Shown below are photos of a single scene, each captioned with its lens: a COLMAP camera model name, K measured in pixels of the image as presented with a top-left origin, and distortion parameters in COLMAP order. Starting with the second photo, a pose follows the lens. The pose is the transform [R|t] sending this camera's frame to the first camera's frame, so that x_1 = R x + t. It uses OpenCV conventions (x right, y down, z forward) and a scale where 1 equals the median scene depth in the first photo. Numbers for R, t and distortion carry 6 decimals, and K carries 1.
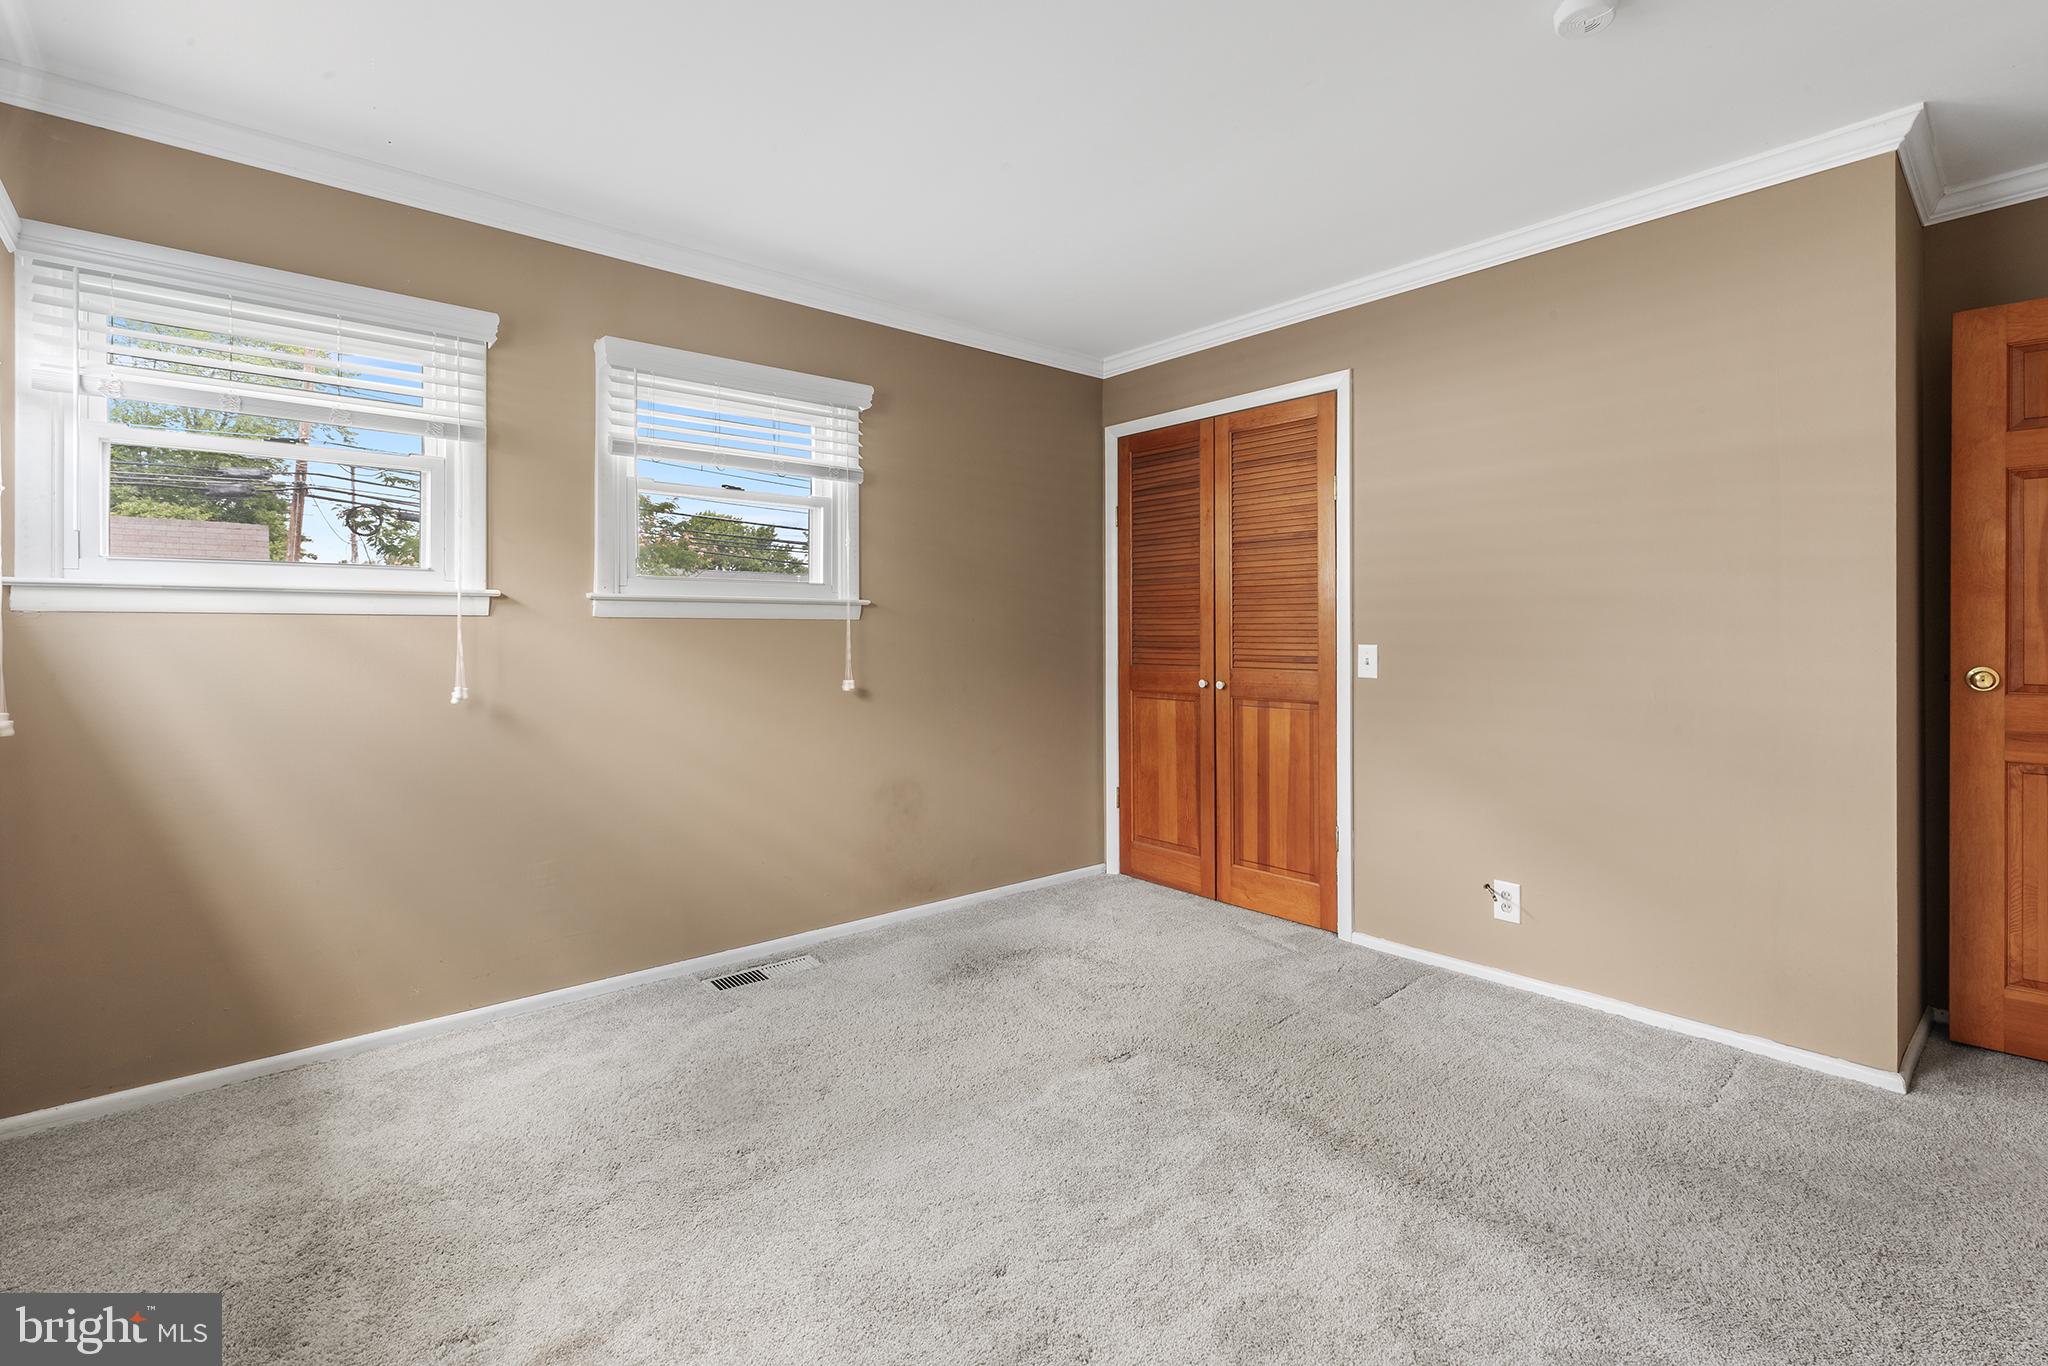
lens RADIAL K [[931.0, 0, 1022.2], [0, 931.0, 626.3], [0, 0, 1]] dist [0.000412, -0.000044]
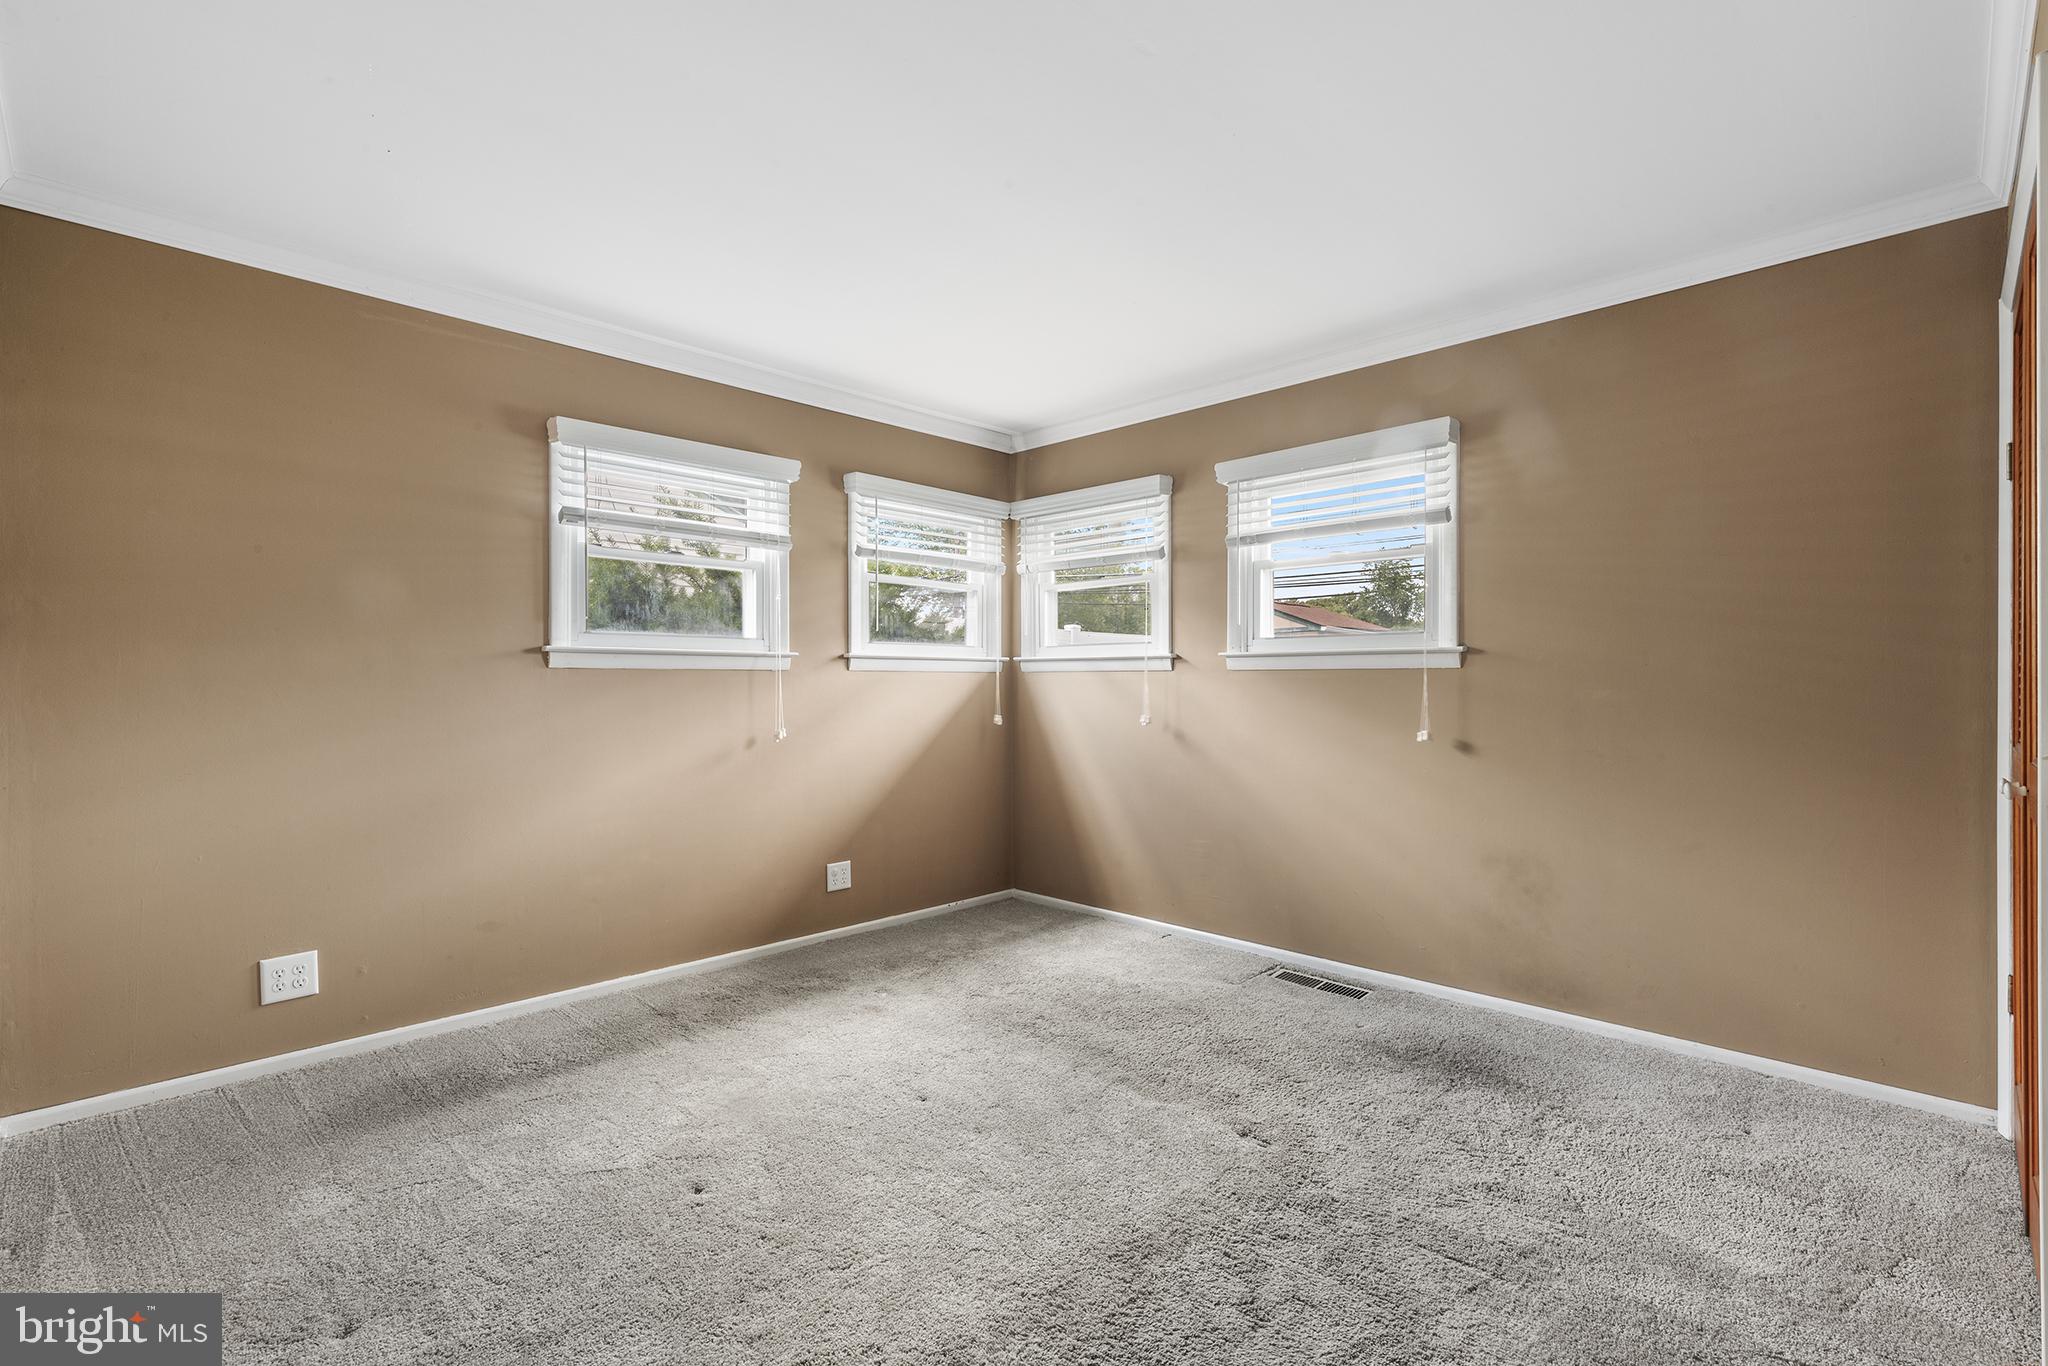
lens RADIAL K [[913.9, 0, 1021.8], [0, 913.9, 674.1], [0, 0, 1]] dist [0.001974, -0.000038]
pose [[0.076726, -0.012053, -0.996979, 0.874118], [0.004238, 0.999922, -0.011763, 0.010714], [0.997043, -0.003323, 0.076771, 0.615290]]
